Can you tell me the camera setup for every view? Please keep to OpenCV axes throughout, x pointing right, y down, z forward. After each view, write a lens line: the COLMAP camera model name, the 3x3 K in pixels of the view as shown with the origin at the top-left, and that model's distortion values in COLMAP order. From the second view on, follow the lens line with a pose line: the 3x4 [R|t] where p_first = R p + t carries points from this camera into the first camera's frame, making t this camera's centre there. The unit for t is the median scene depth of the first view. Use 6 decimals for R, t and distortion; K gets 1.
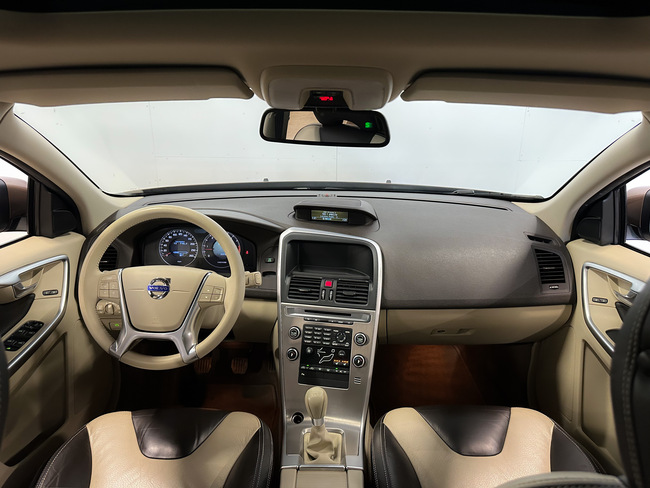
lens RADIAL K [[452.2, 0, 325.3], [0, 452.2, 251.3], [0, 0, 1]] dist [0.086404, -0.137011]
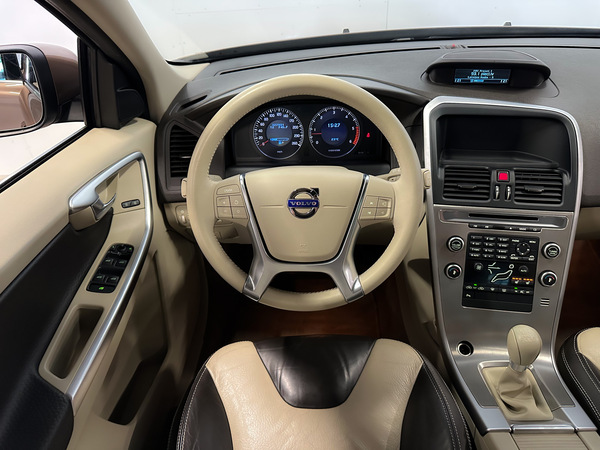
lens RADIAL K [[417.4, 0, 300.3], [0, 417.4, 231.7], [0, 0, 1]] dist [0.086404, -0.137011]
pose [[0.998469, -0.038680, -0.039529, -0.299897], [0.048002, 0.961091, 0.272031, -0.043439], [0.027469, -0.273512, 0.961476, 0.327863]]
